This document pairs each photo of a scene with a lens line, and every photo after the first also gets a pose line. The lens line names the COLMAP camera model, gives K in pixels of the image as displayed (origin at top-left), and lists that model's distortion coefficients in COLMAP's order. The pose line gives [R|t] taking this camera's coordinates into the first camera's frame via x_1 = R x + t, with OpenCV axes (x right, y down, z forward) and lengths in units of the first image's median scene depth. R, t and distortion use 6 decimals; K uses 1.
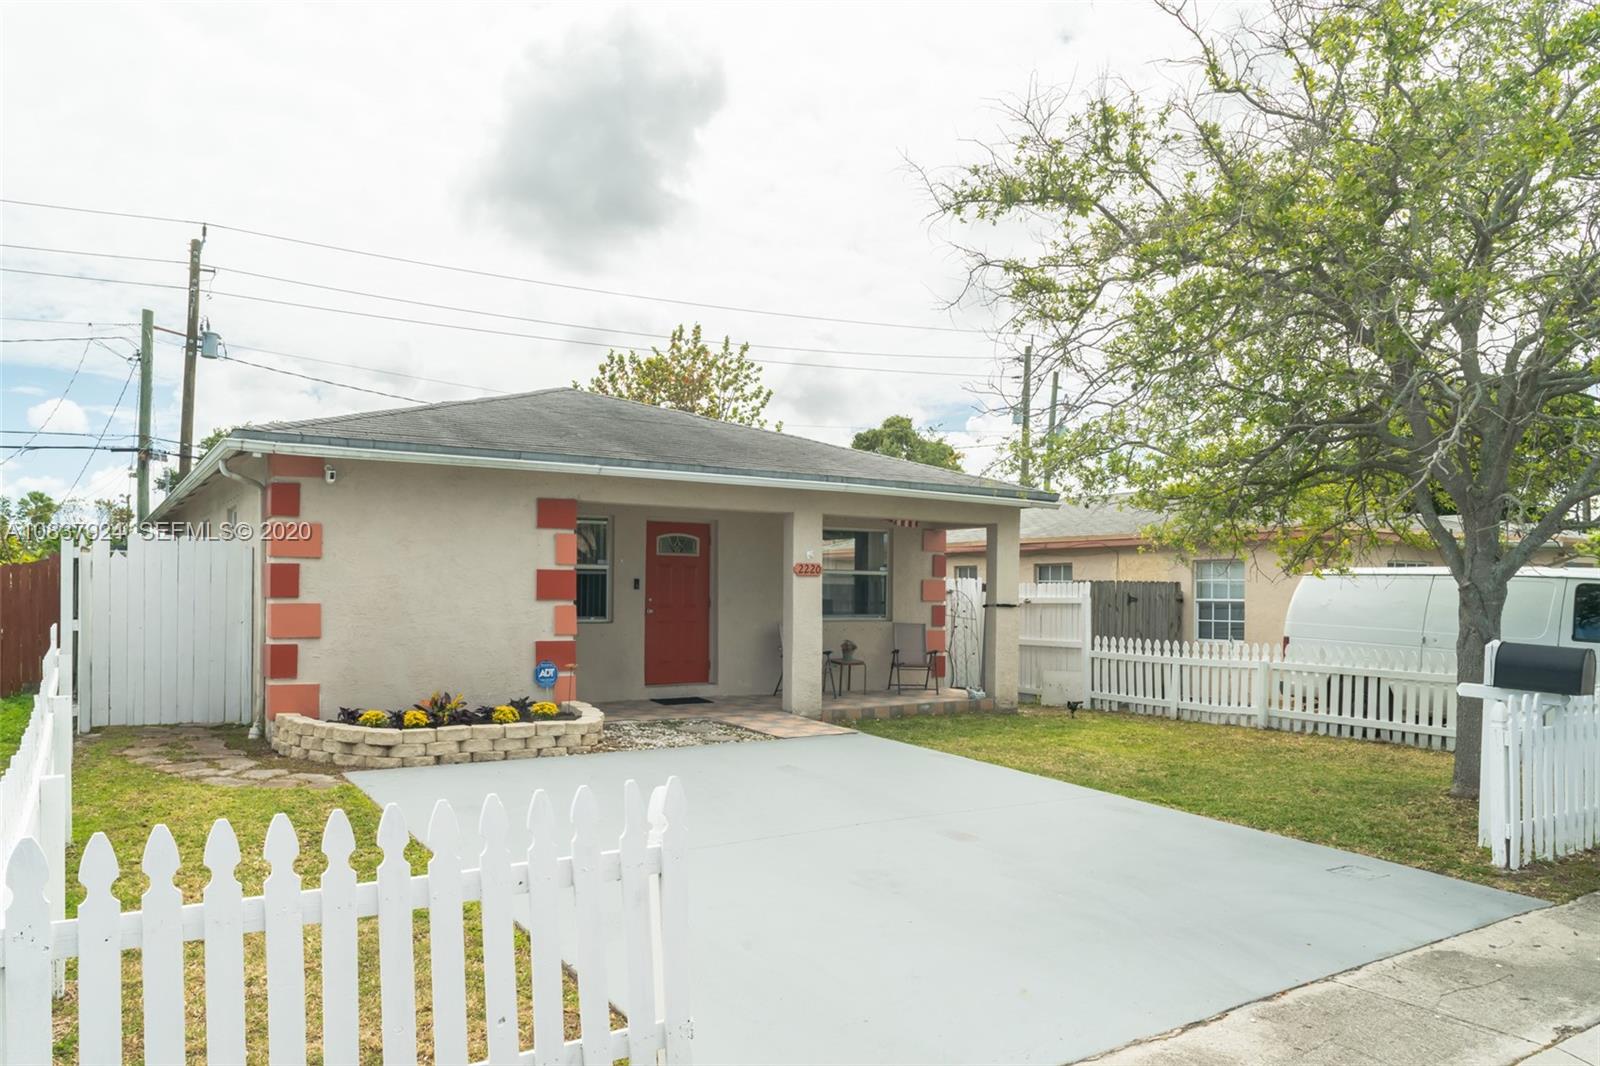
lens RADIAL K [[1083.7, 0, 800.6], [0, 1083.7, 579.2], [0, 0, 1]] dist [0.001383, 0.000943]
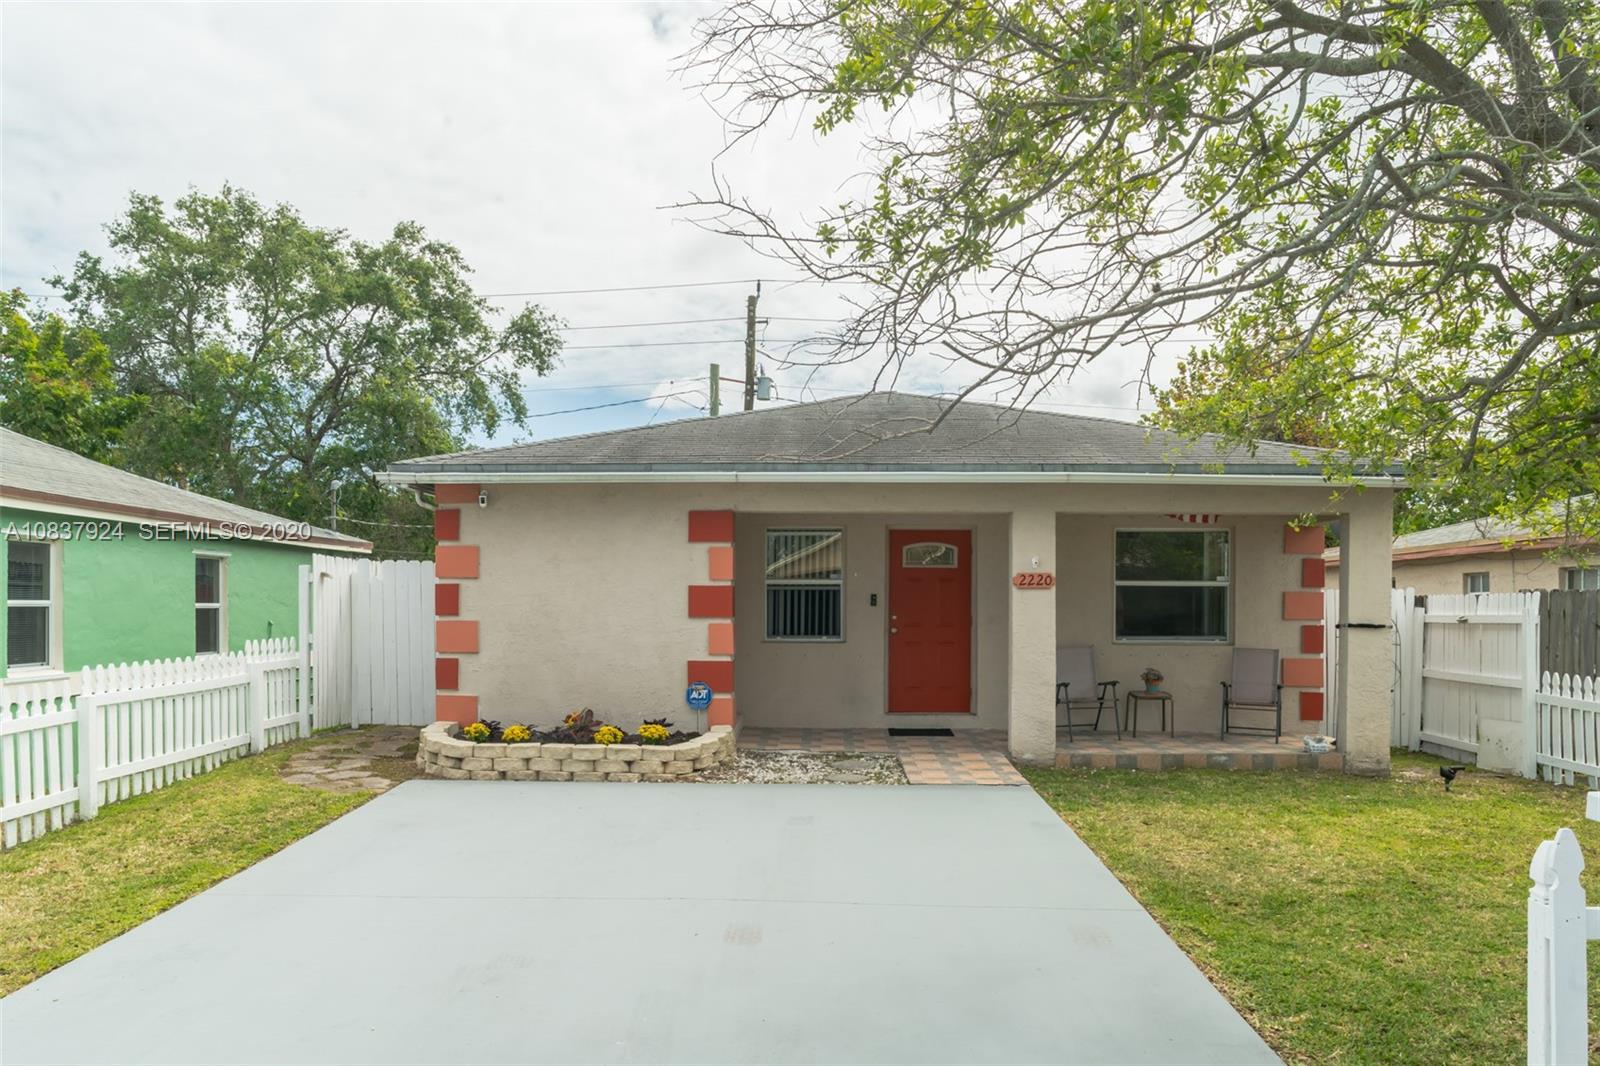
lens RADIAL K [[1107.0, 0, 799.0], [0, 1107.0, 608.7], [0, 0, 1]] dist [-0.005567, 0.001525]
pose [[0.830347, -0.003790, -0.557233, 0.327811], [0.009786, 0.999922, 0.007781, 0.004002], [0.557160, -0.011914, 0.830320, 0.208333]]
